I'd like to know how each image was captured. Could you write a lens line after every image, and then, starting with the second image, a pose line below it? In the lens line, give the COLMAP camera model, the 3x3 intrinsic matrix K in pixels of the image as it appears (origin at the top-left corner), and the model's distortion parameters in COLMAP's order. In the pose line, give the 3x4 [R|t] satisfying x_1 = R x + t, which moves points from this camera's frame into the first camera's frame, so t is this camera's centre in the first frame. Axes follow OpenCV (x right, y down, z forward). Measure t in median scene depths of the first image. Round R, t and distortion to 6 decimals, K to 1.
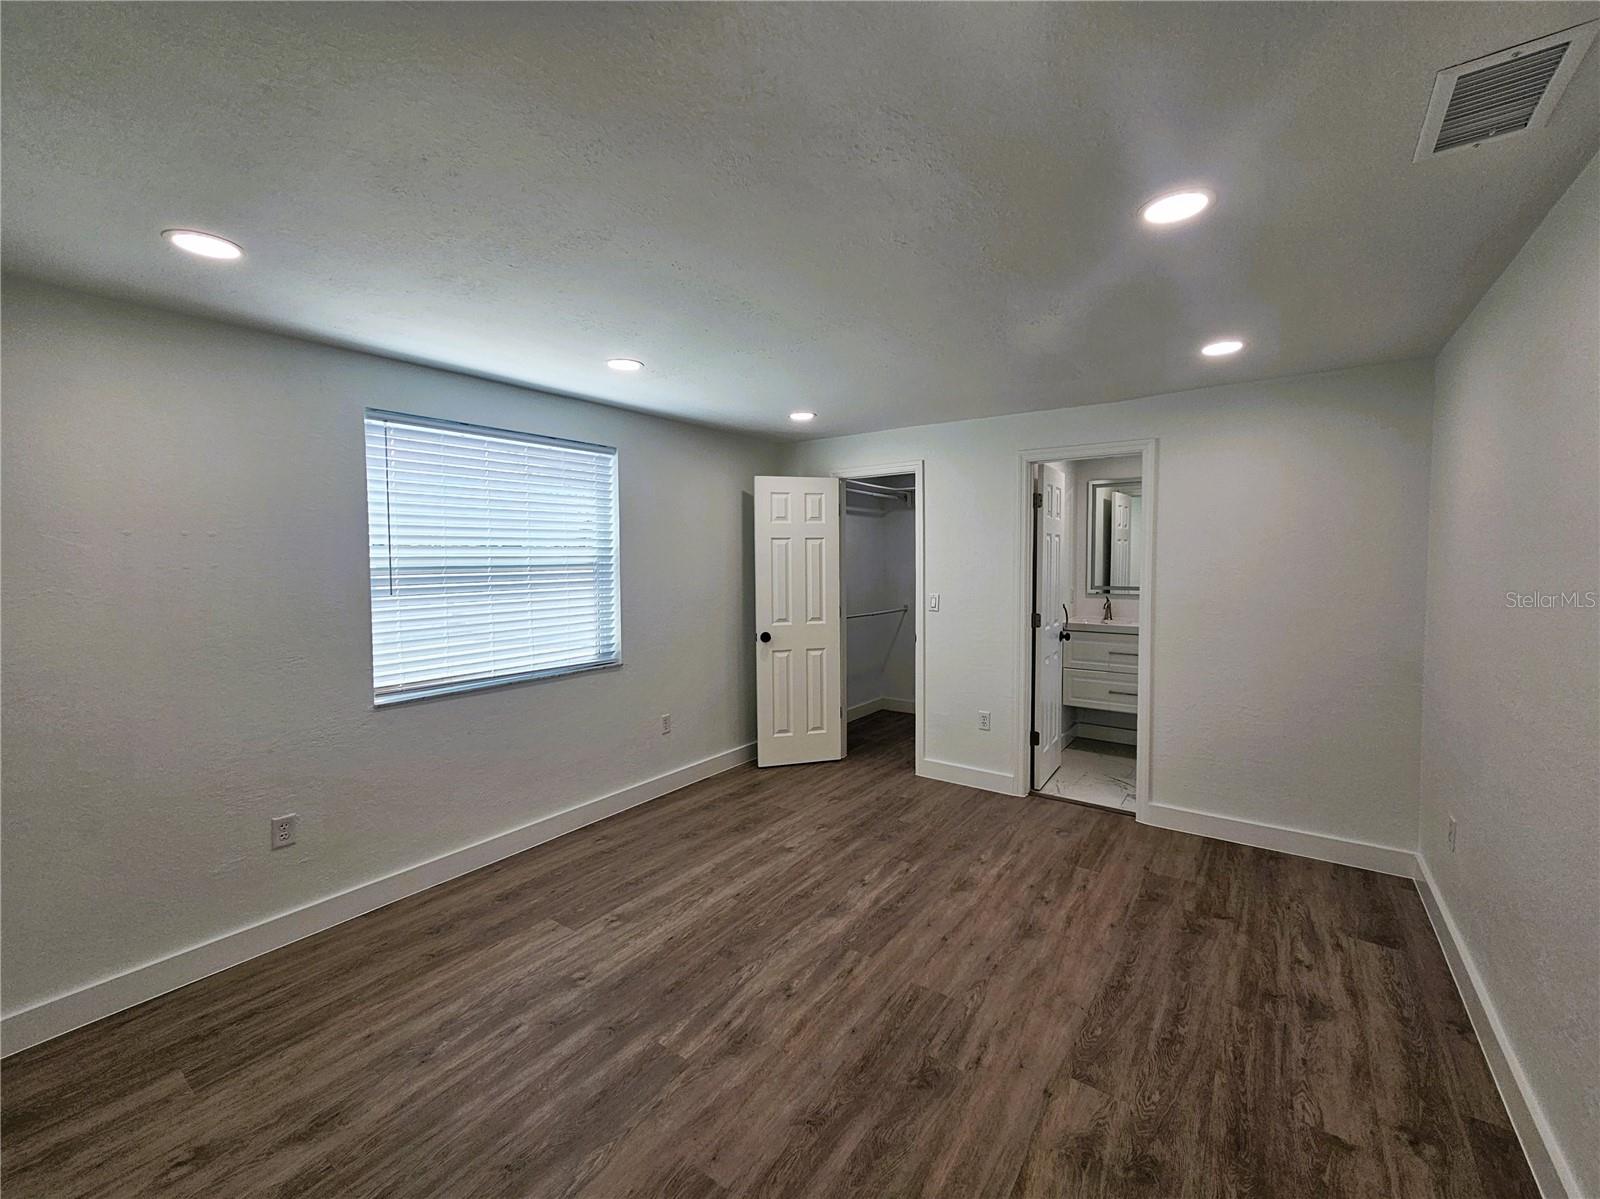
lens RADIAL K [[662.9, 0, 800.0], [0, 662.9, 599.5], [0, 0, 1]] dist [0.000576, 0.000088]
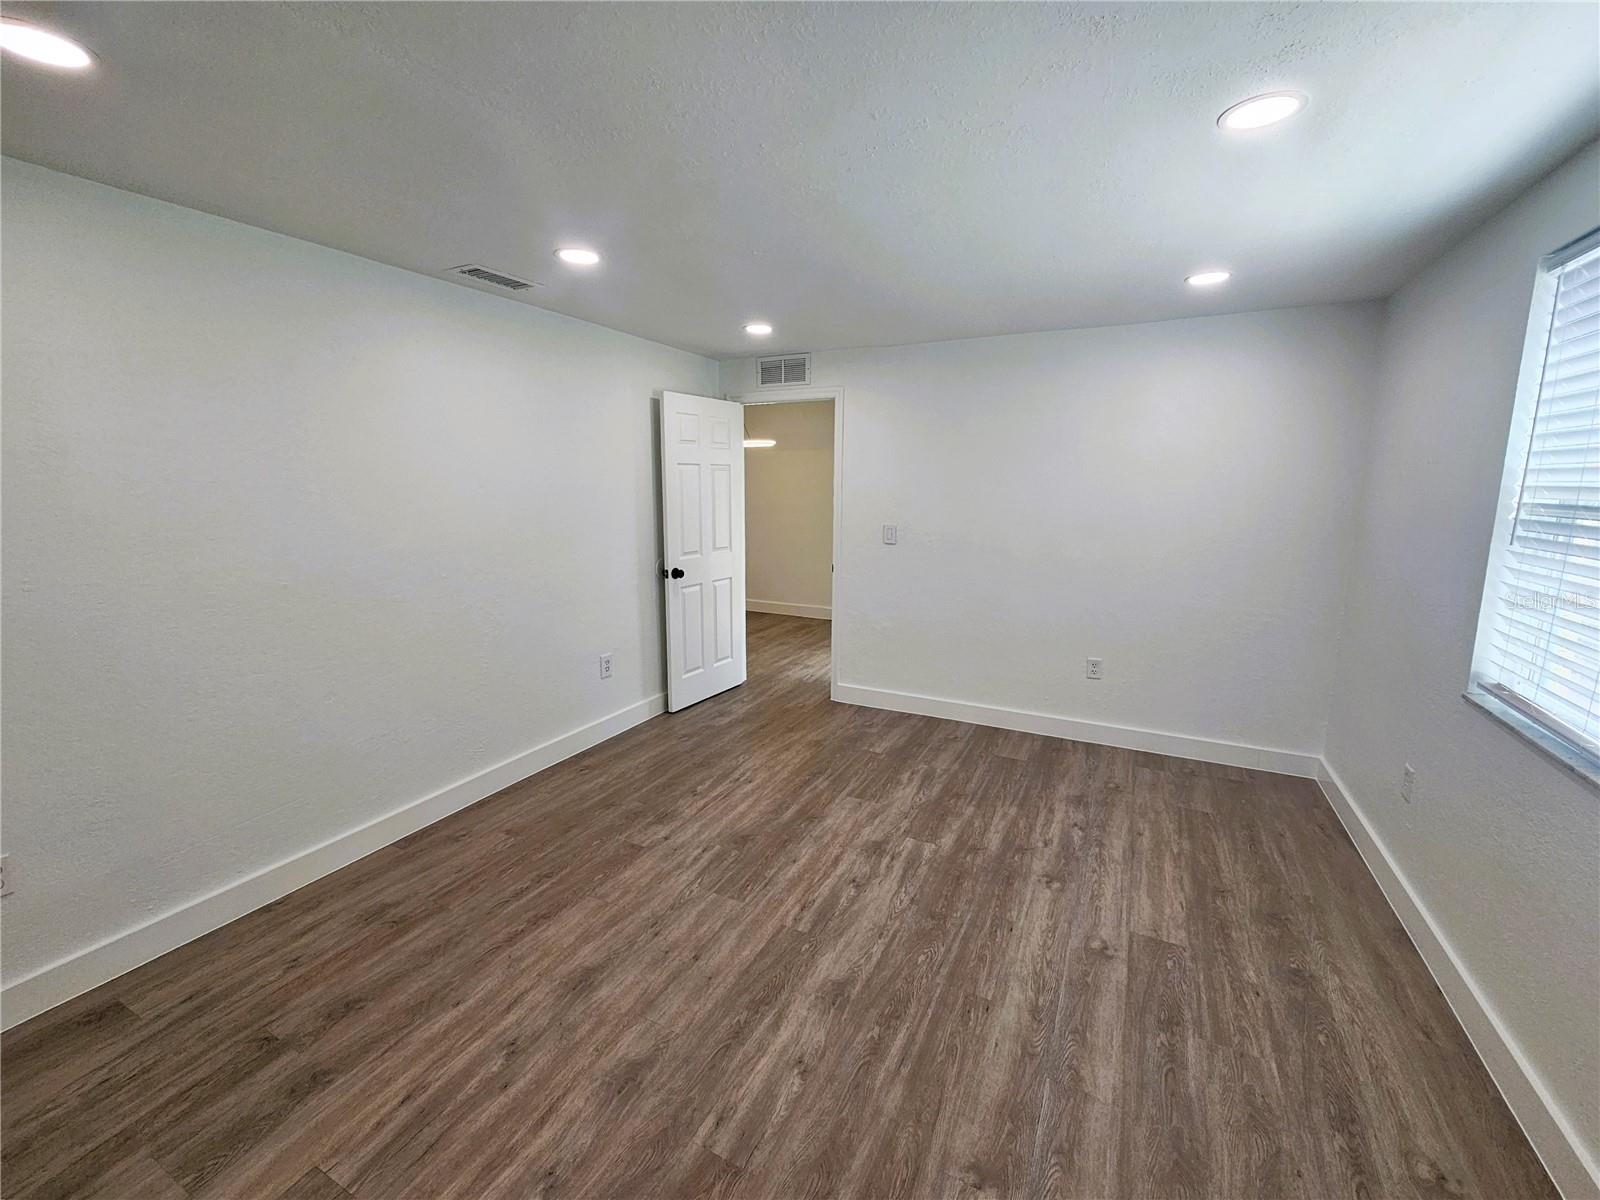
lens RADIAL K [[662.9, 0, 800.0], [0, 662.9, 600.0], [0, 0, 1]] dist [0.000576, 0.000088]
pose [[-0.987864, 0.032301, -0.151924, 0.213661], [-0.005640, 0.970031, 0.242914, -0.130250], [0.155218, 0.240823, -0.958077, 1.812838]]
